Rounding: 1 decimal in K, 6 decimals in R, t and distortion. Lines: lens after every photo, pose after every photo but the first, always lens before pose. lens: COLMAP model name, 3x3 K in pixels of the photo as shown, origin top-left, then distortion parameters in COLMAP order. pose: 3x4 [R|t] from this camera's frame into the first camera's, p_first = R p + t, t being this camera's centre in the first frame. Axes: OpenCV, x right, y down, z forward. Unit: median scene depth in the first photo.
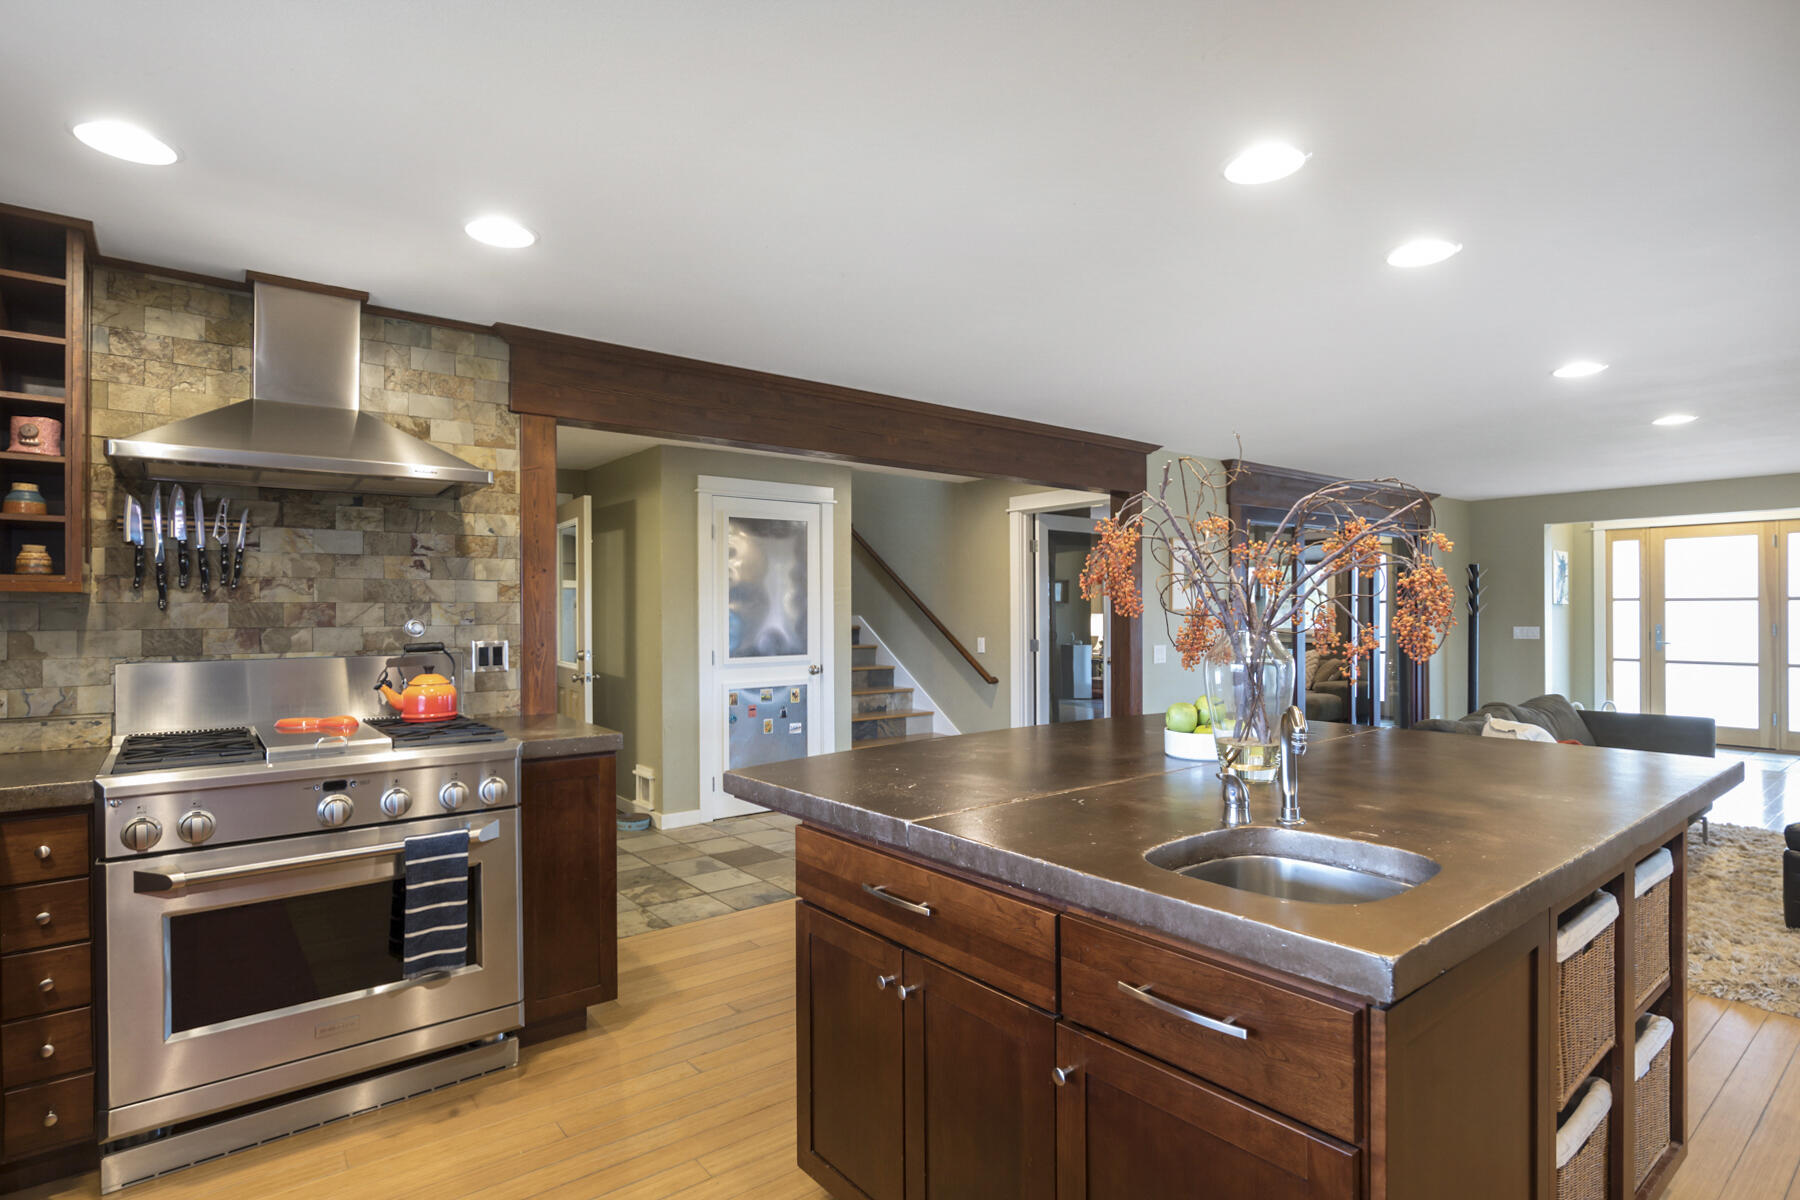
lens RADIAL K [[917.0, 0, 899.1], [0, 917.0, 607.4], [0, 0, 1]] dist [-0.021166, 0.007154]
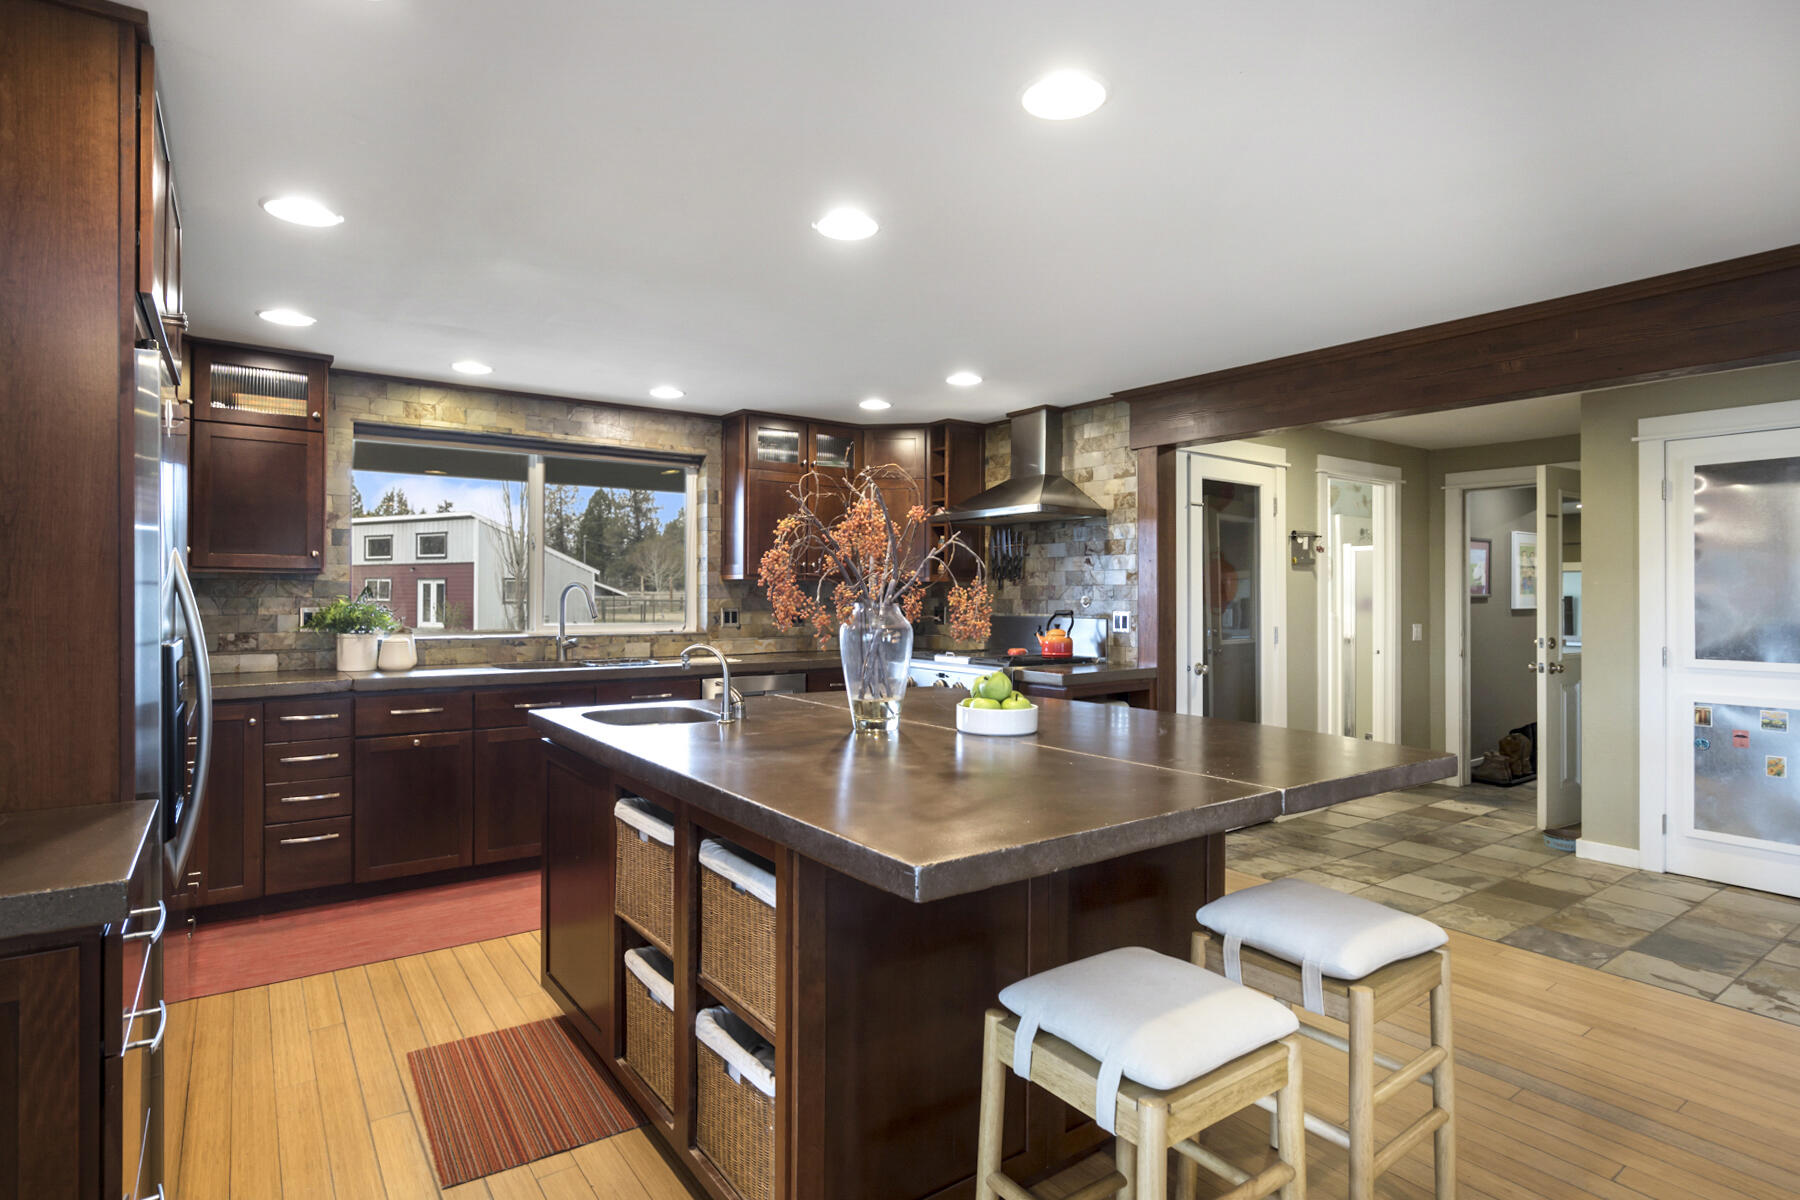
lens RADIAL K [[917.0, 0, 898.1], [0, 917.0, 589.4], [0, 0, 1]] dist [-0.021166, 0.007154]
pose [[-0.045205, -0.002377, -0.998975, 0.947785], [-0.003983, 0.999990, -0.002199, 0.005733], [0.998970, 0.003880, -0.045214, 0.661806]]
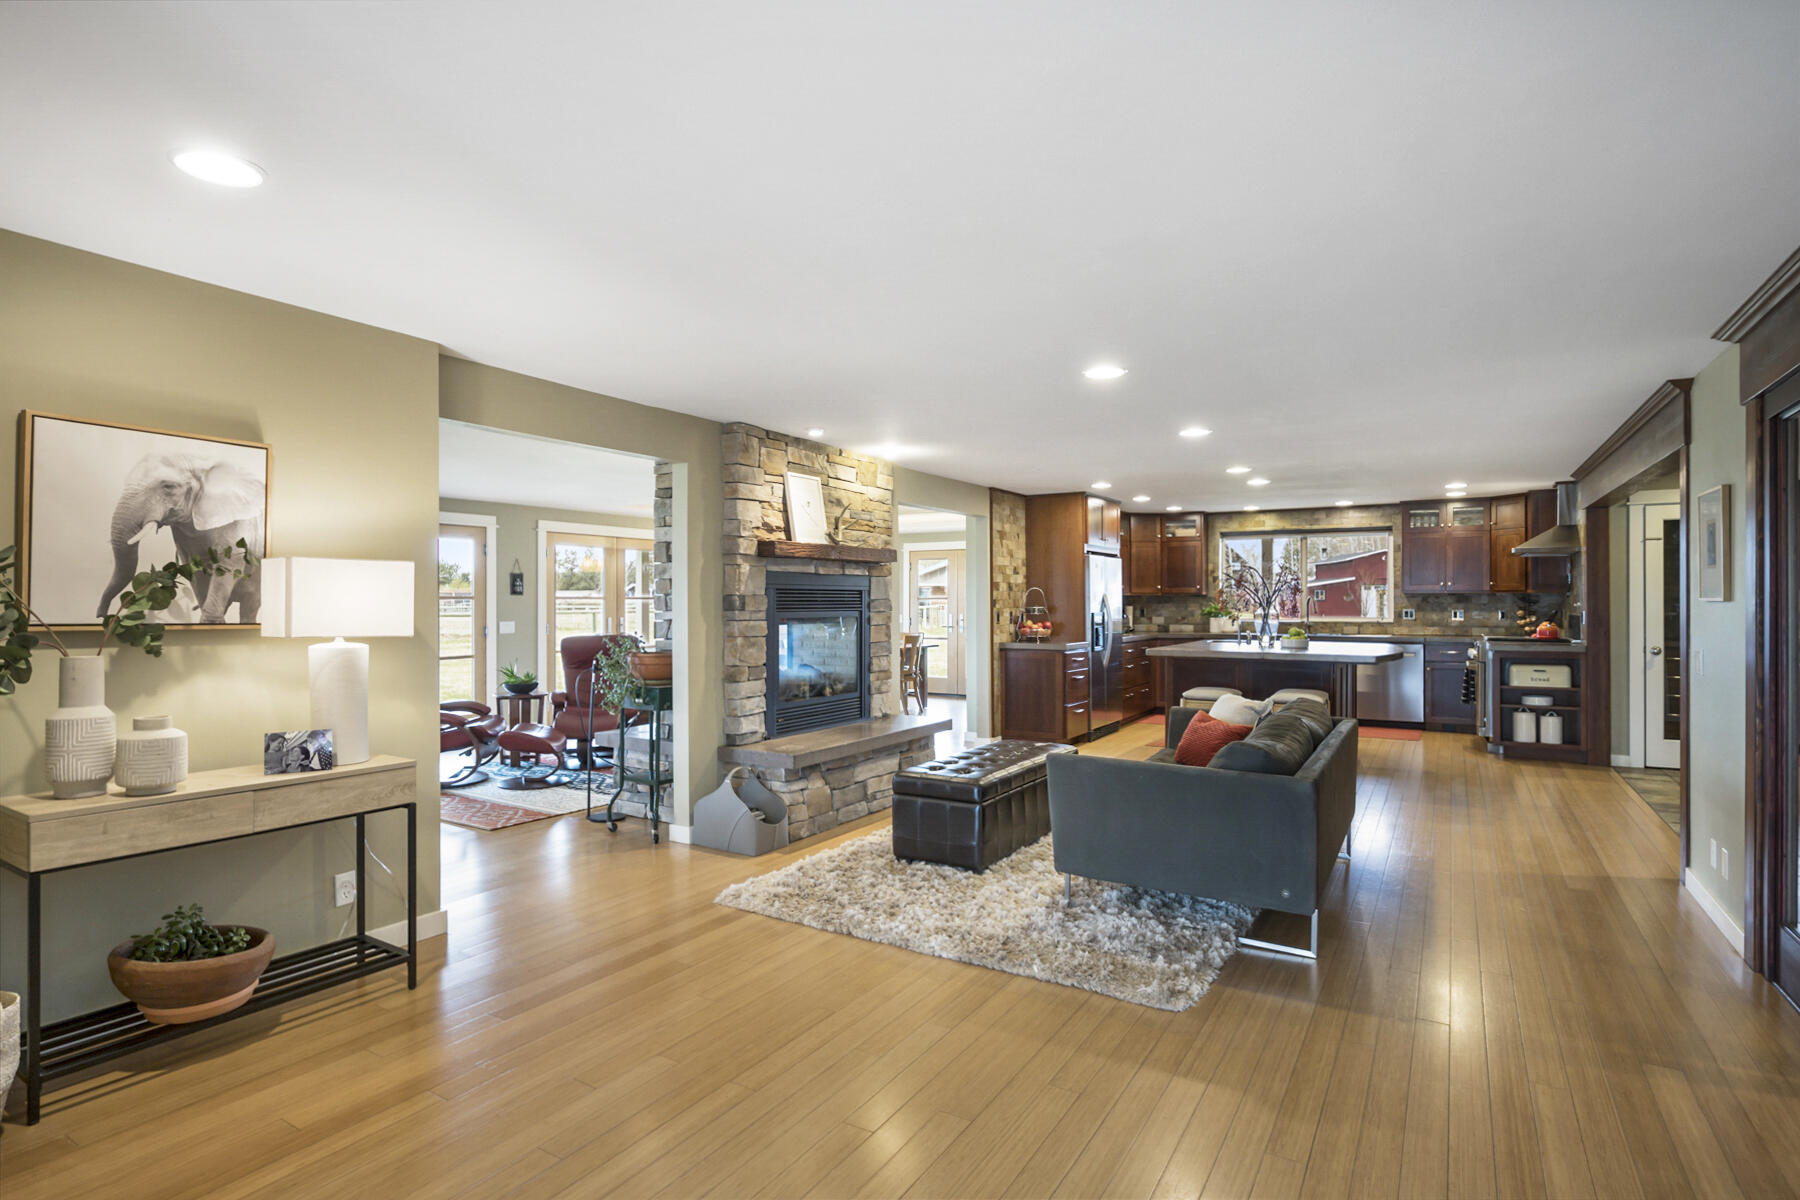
lens RADIAL K [[917.0, 0, 902.4], [0, 917.0, 600.8], [0, 0, 1]] dist [-0.021166, 0.007154]
pose [[-0.935974, 0.005060, -0.352032, 1.825132], [0.005302, 0.999986, 0.000277, 0.000908], [0.352028, -0.001607, -0.935988, 2.356714]]
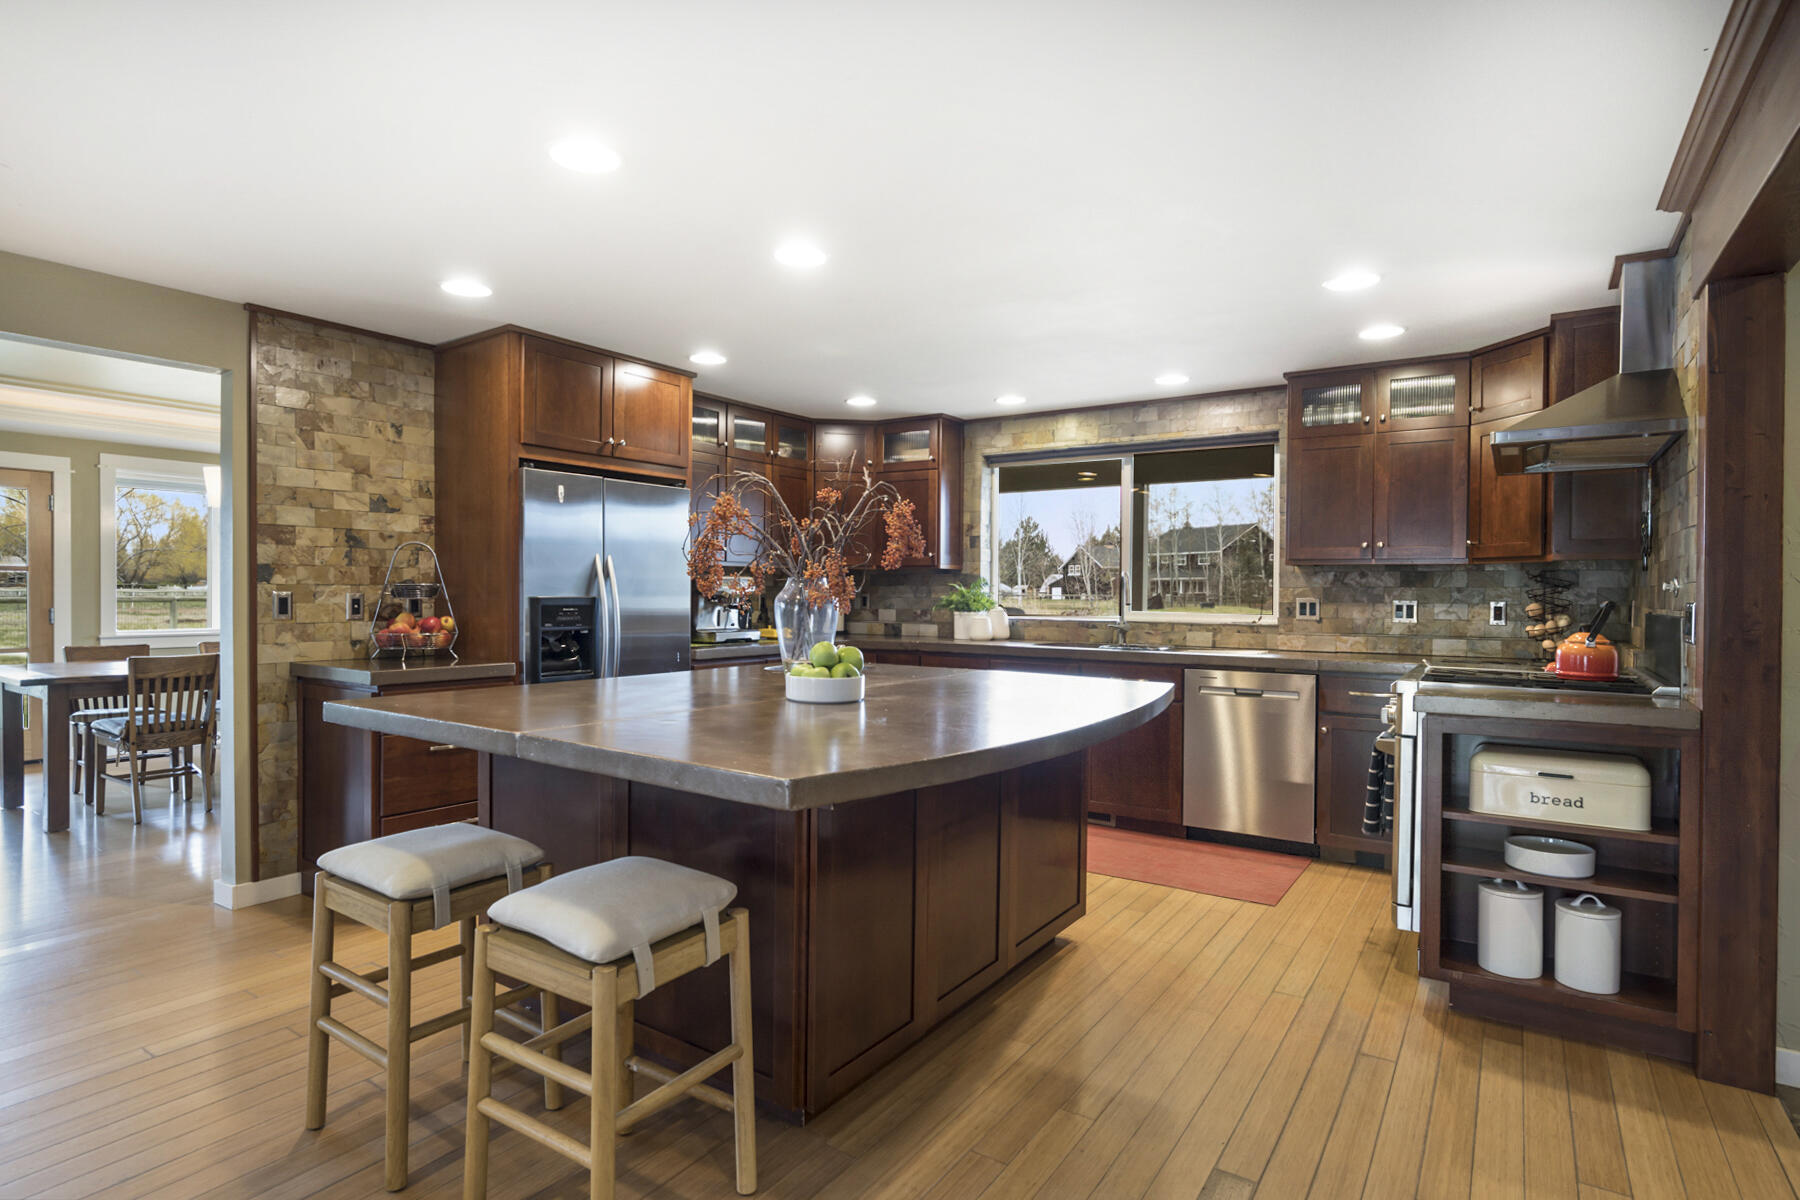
lens RADIAL K [[917.0, 0, 905.6], [0, 917.0, 600.9], [0, 0, 1]] dist [-0.021166, 0.007154]
pose [[-0.952821, -0.000839, -0.303532, 0.398571], [-0.004243, 0.999935, 0.010554, 0.026792], [0.303503, 0.011344, -0.952763, 1.423865]]
